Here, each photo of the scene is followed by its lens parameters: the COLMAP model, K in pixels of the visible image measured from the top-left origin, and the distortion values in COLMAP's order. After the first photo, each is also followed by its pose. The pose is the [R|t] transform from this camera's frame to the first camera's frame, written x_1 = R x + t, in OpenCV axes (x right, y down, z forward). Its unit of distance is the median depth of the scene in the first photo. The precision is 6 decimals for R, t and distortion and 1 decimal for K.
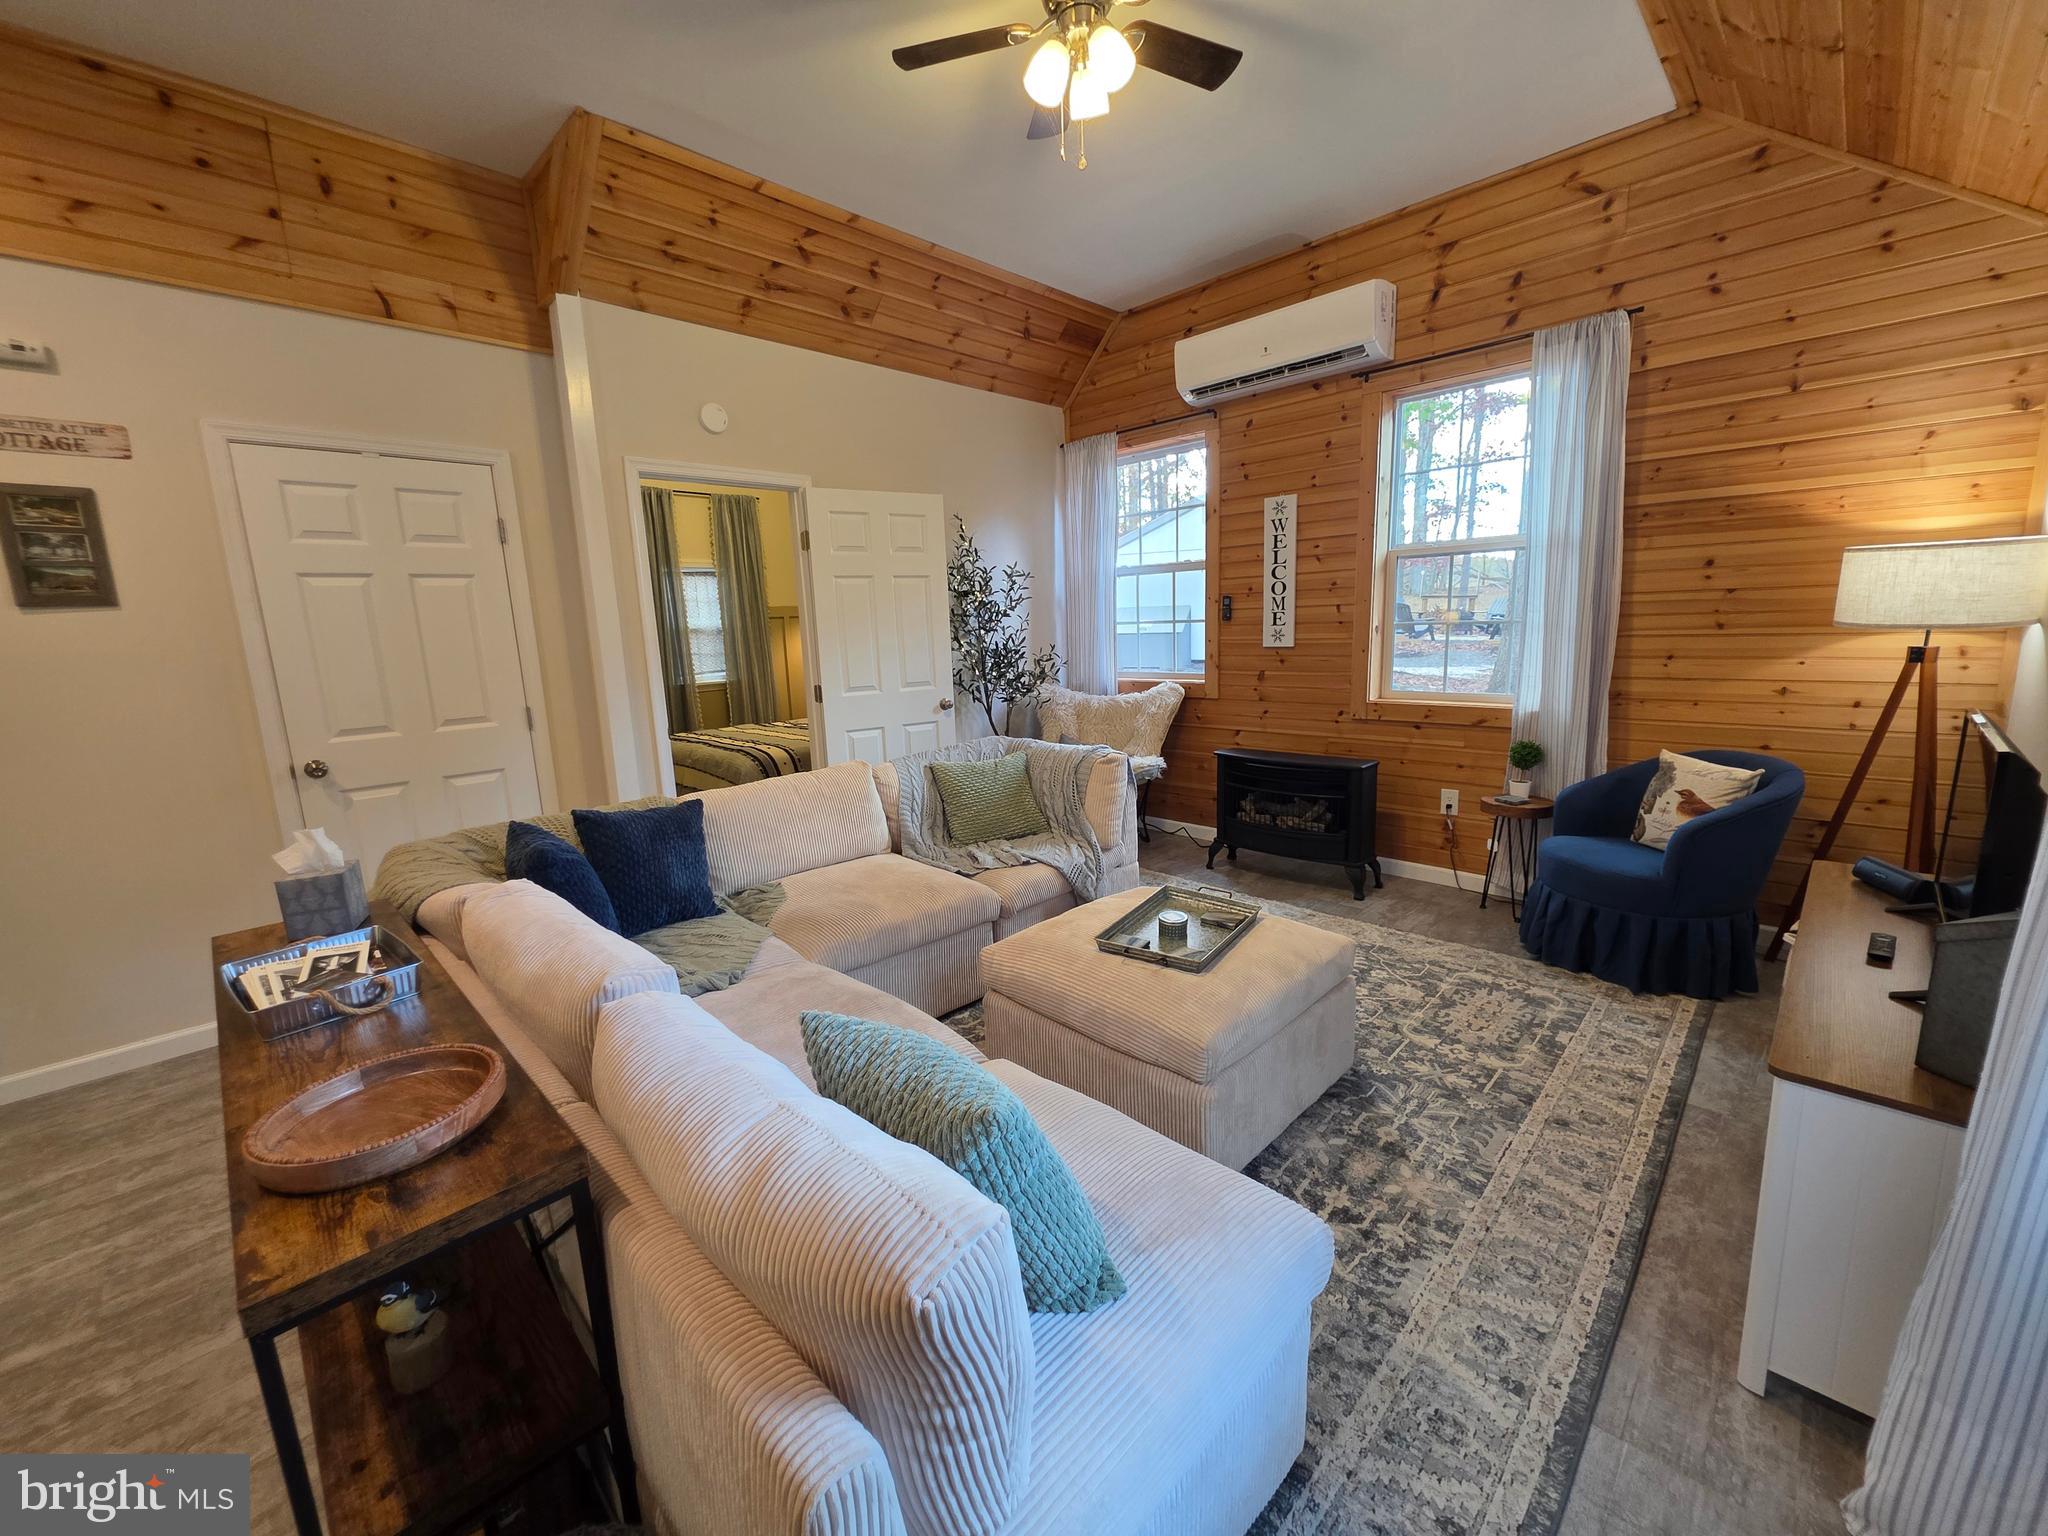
lens RADIAL K [[817.3, 0, 1022.4], [0, 817.3, 765.5], [0, 0, 1]] dist [0.002774, -0.000478]
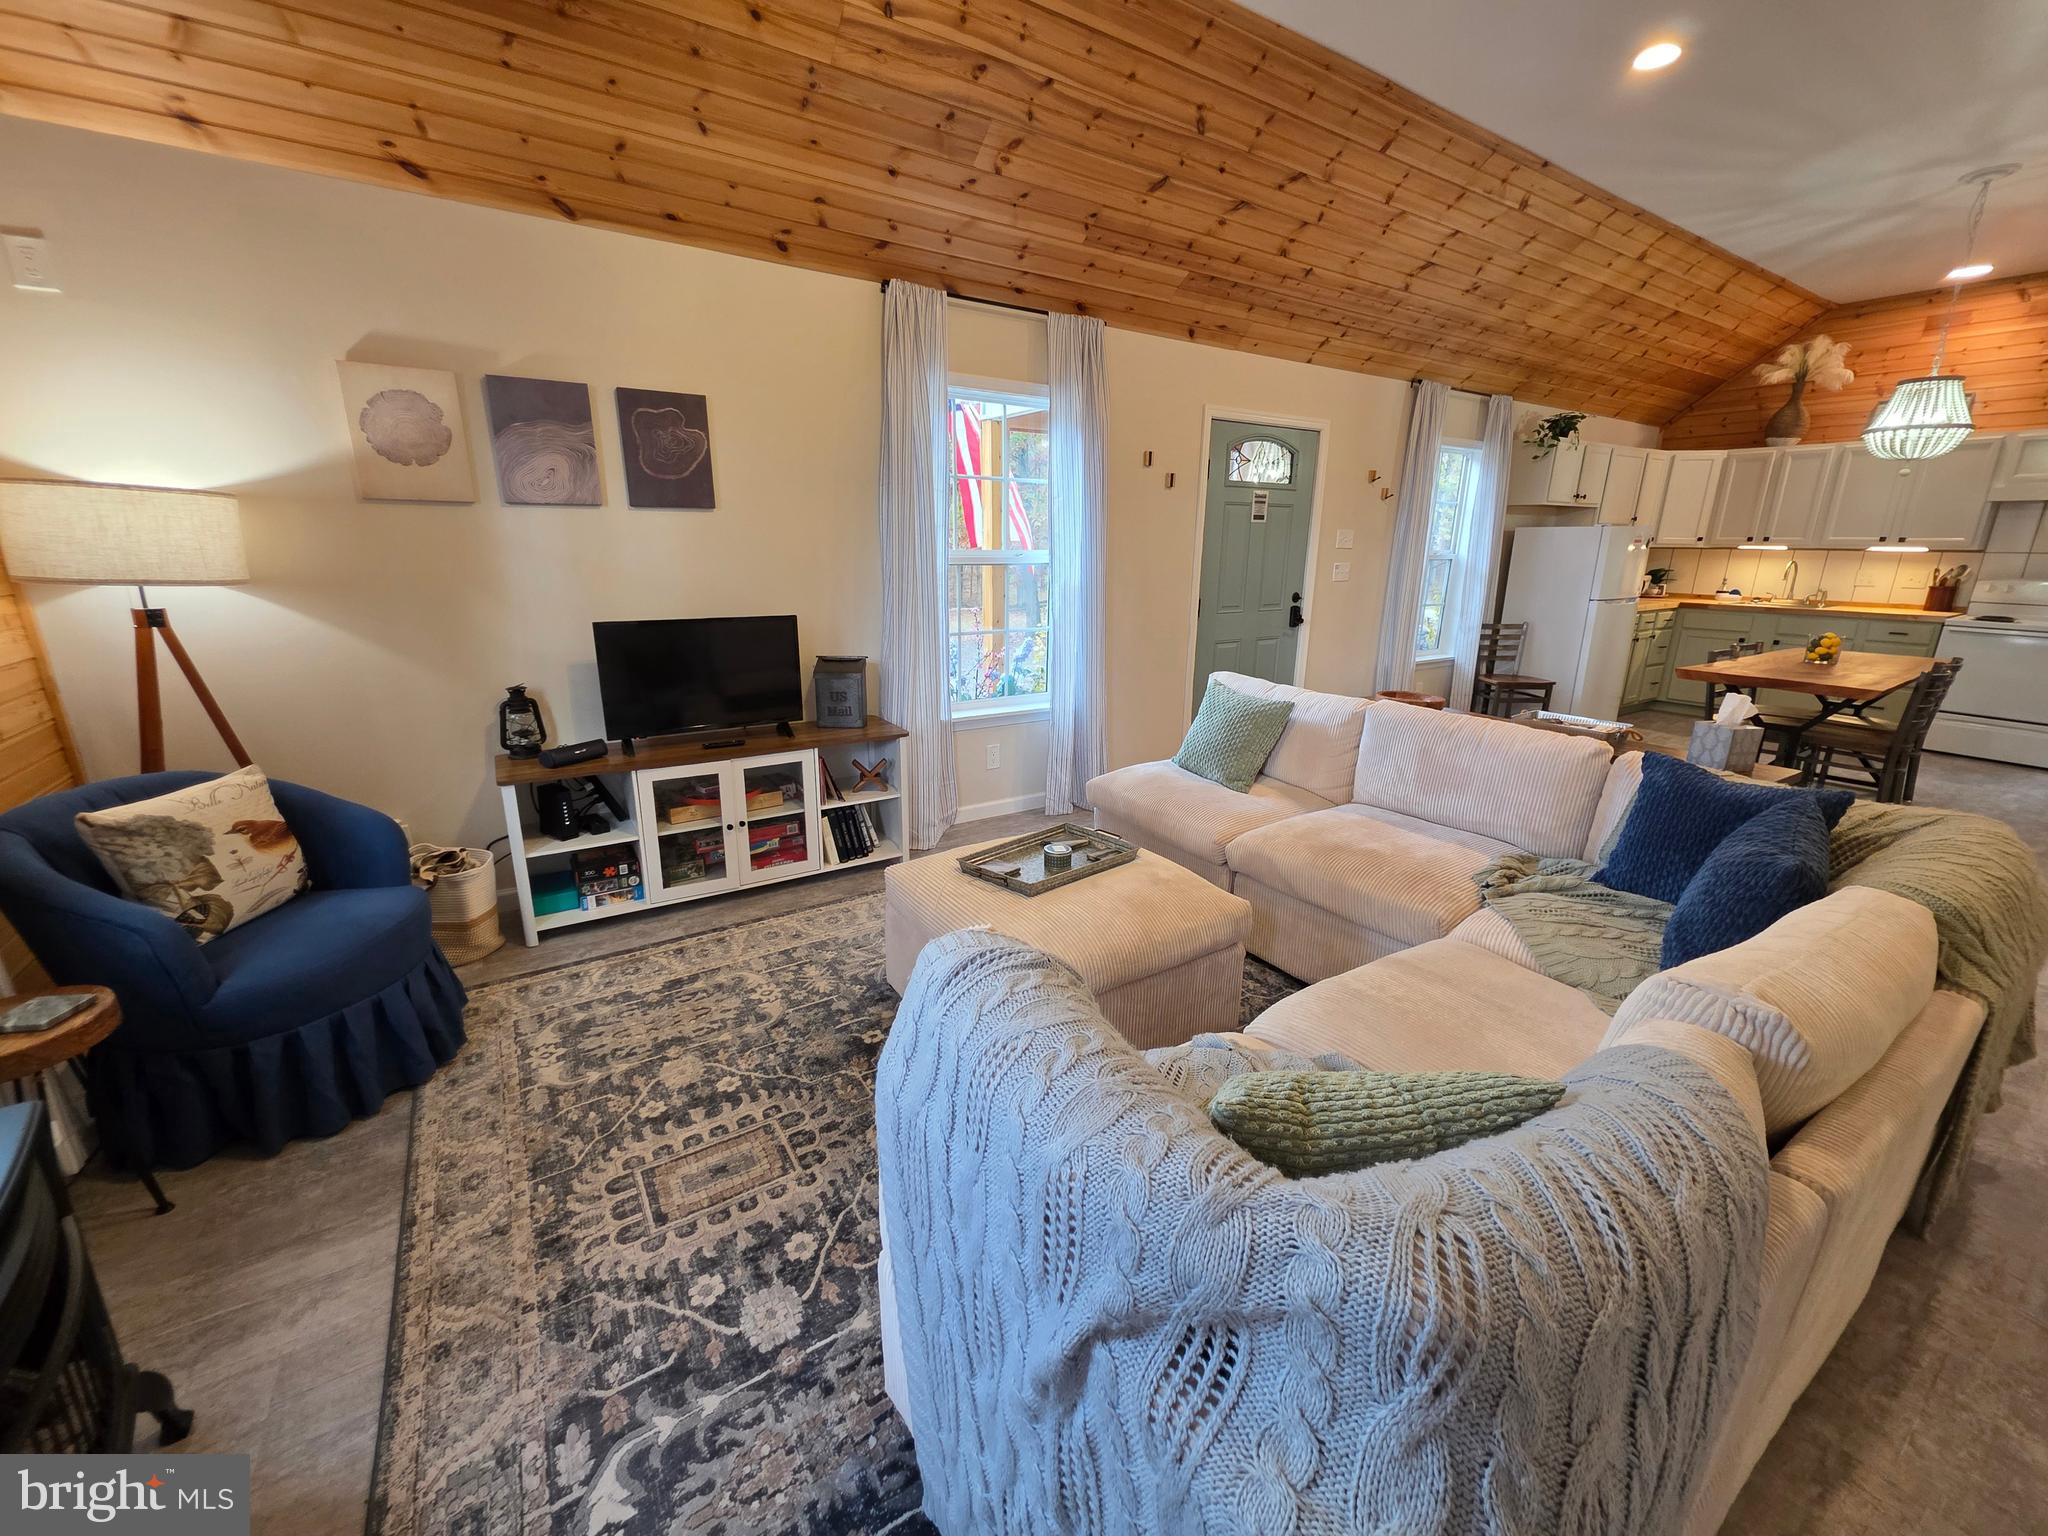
lens RADIAL K [[817.3, 0, 1022.4], [0, 817.3, 765.5], [0, 0, 1]] dist [0.002774, -0.000478]
pose [[-0.978436, -0.032726, 0.203942, 0.011006], [0.057187, 0.905849, 0.419723, -0.188326], [-0.198477, 0.422335, -0.884443, 1.018962]]
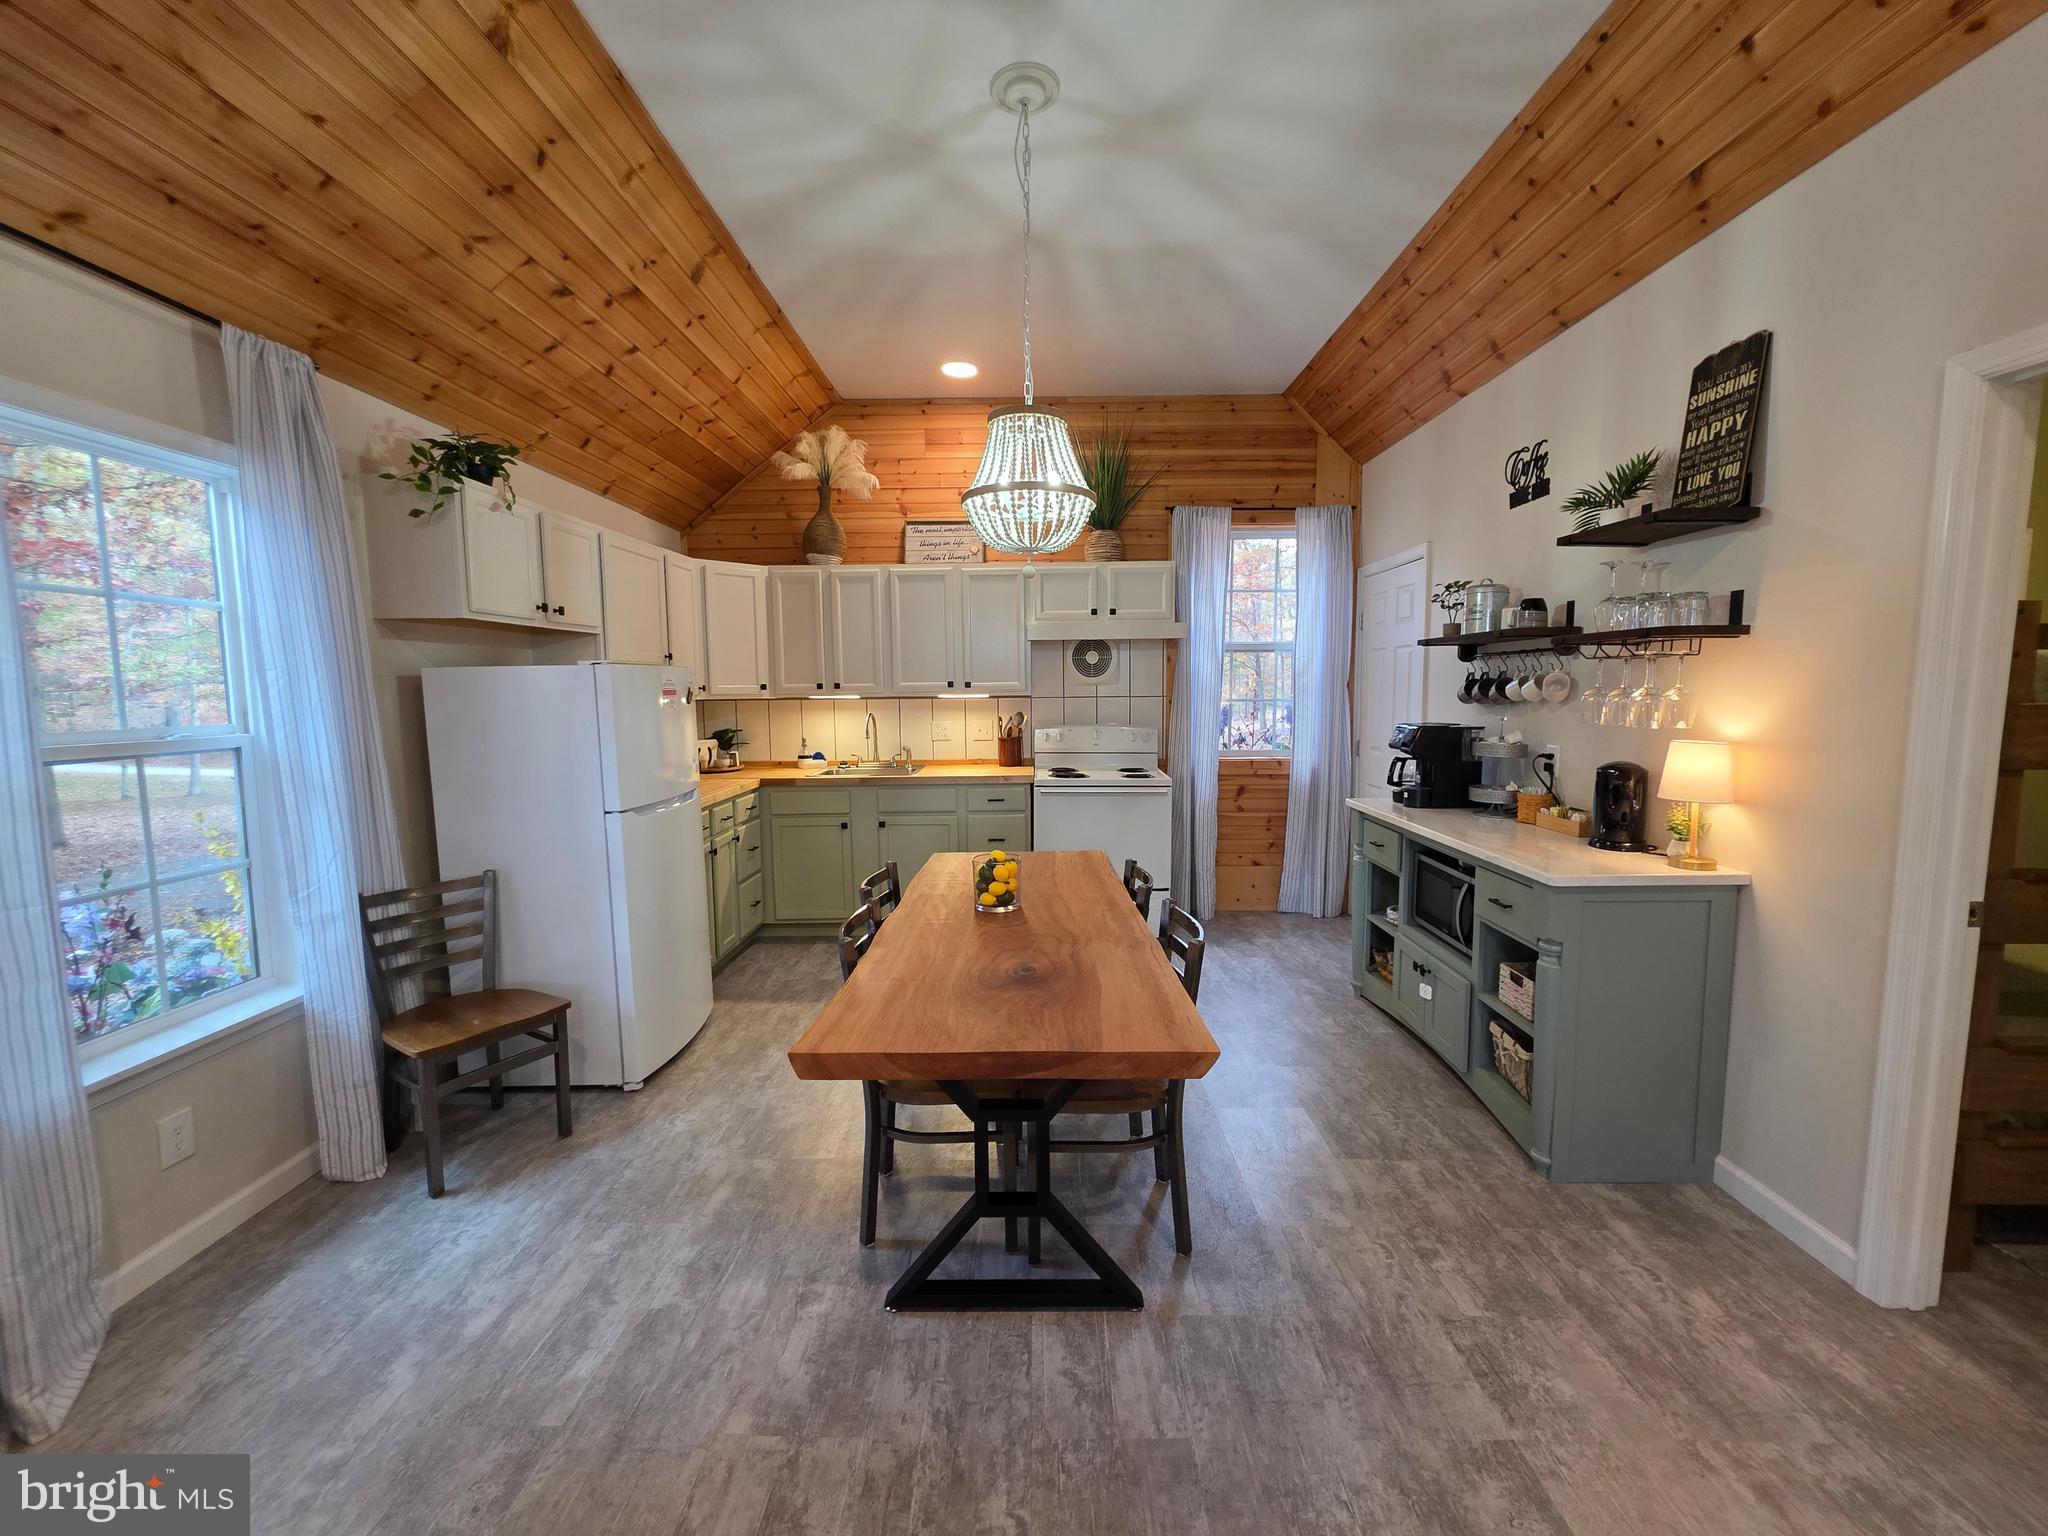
lens RADIAL K [[817.3, 0, 1022.4], [0, 817.3, 765.5], [0, 0, 1]] dist [0.002774, -0.000478]
pose [[-0.716164, 0.104963, -0.689994, -0.422063], [-0.087153, 0.967439, 0.237626, -0.031934], [0.692469, 0.230314, -0.683697, 0.174373]]
